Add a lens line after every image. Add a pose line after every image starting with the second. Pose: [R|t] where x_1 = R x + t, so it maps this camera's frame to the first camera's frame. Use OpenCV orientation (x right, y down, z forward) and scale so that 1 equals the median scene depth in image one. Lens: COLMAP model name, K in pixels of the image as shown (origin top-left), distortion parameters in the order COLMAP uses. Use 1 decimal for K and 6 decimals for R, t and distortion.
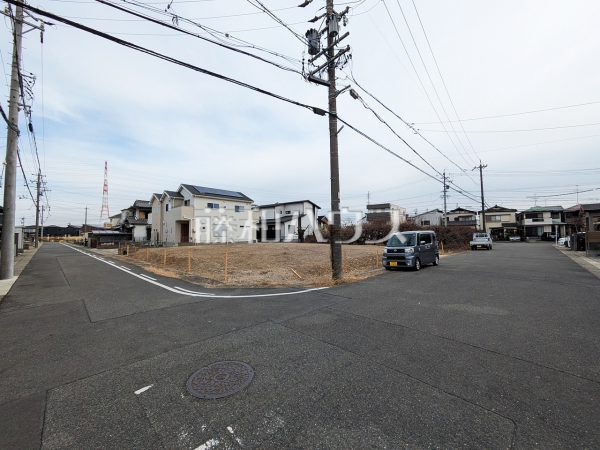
lens RADIAL K [[237.6, 0, 299.4], [0, 237.6, 225.0], [0, 0, 1]] dist [0.000932, 0.000399]
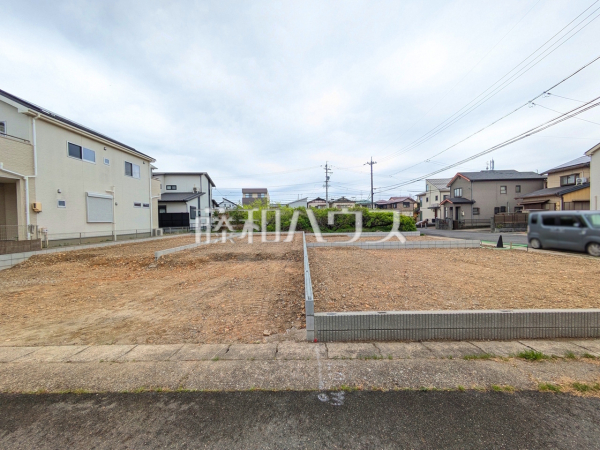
lens RADIAL K [[236.9, 0, 298.3], [0, 236.9, 226.0], [0, 0, 1]] dist [0.000589, 0.000283]
pose [[0.738848, -0.018779, 0.673610, -0.280356], [-0.018887, 0.998642, 0.048556, 0.017893], [-0.673607, -0.048598, 0.737490, 0.317137]]
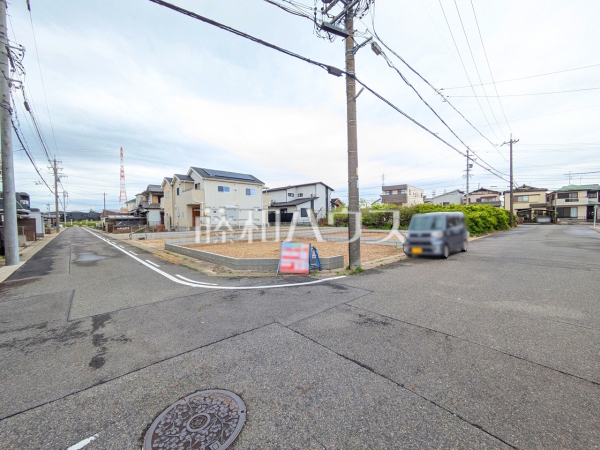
lens RADIAL K [[237.6, 0, 299.4], [0, 237.6, 225.0], [0, 0, 1]] dist [0.000932, 0.000399]
pose [[0.998560, -0.005758, -0.053331, 0.000168], [0.009453, 0.997552, 0.069293, 0.001758], [0.052802, -0.069698, 0.996170, 0.024939]]
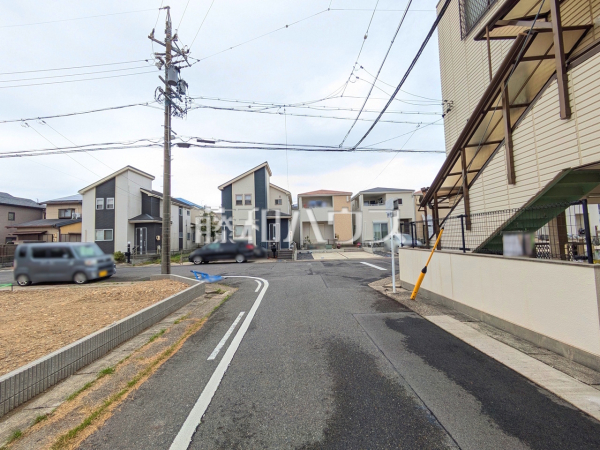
lens RADIAL K [[237.6, 0, 299.4], [0, 237.6, 225.0], [0, 0, 1]] dist [0.000932, 0.000399]
pose [[-0.707248, 0.074764, 0.703001, -0.260672], [0.007406, 0.995121, -0.098381, 0.016809], [-0.706926, -0.064373, -0.704352, 0.308729]]
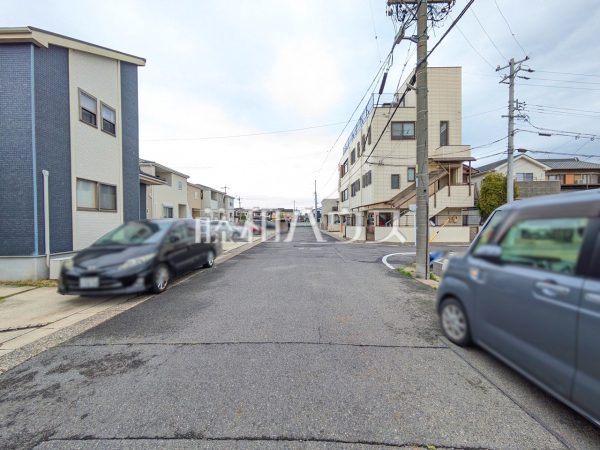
lens RADIAL K [[237.6, 0, 299.4], [0, 237.6, 225.0], [0, 0, 1]] dist [0.000932, 0.000399]
pose [[-0.723668, 0.021868, -0.689802, 0.212737], [0.044372, 0.998904, -0.014883, 0.011757], [0.688720, -0.041378, -0.723845, 0.288313]]
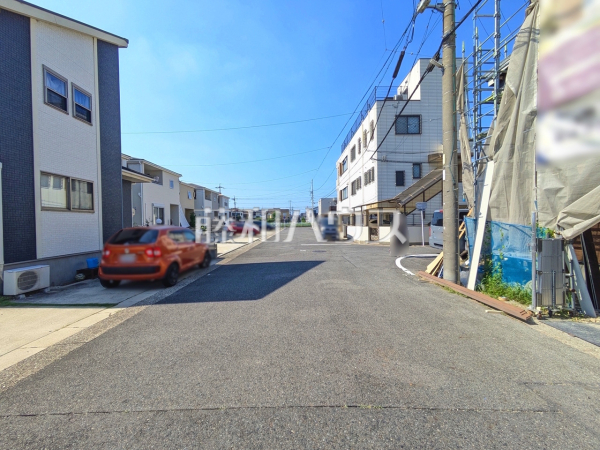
lens RADIAL K [[237.1, 0, 298.9], [0, 237.1, 224.2], [0, 0, 1]] dist [0.000863, 0.000203]
pose [[-0.710500, 0.025807, -0.703224, 0.200012], [0.053256, 0.998433, -0.017167, 0.010308], [0.701680, -0.049648, -0.710761, 0.262870]]
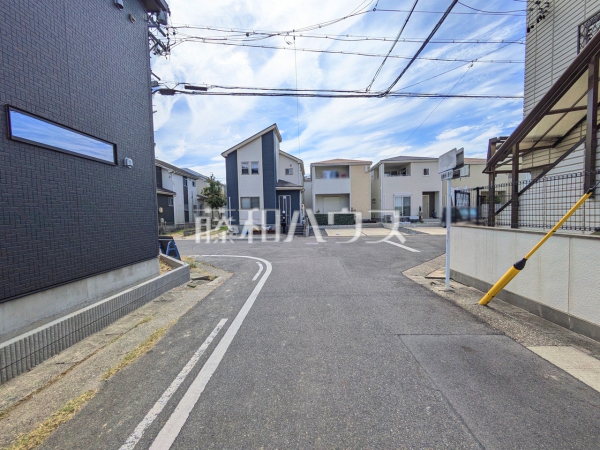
lens RADIAL K [[237.6, 0, 299.4], [0, 237.6, 225.0], [0, 0, 1]] dist [0.000932, 0.000399]
pose [[-0.669647, -0.010606, 0.742604, -0.223797], [-0.006101, 0.999943, 0.008780, 0.016136], [-0.742655, 0.001349, -0.669673, 0.271691]]
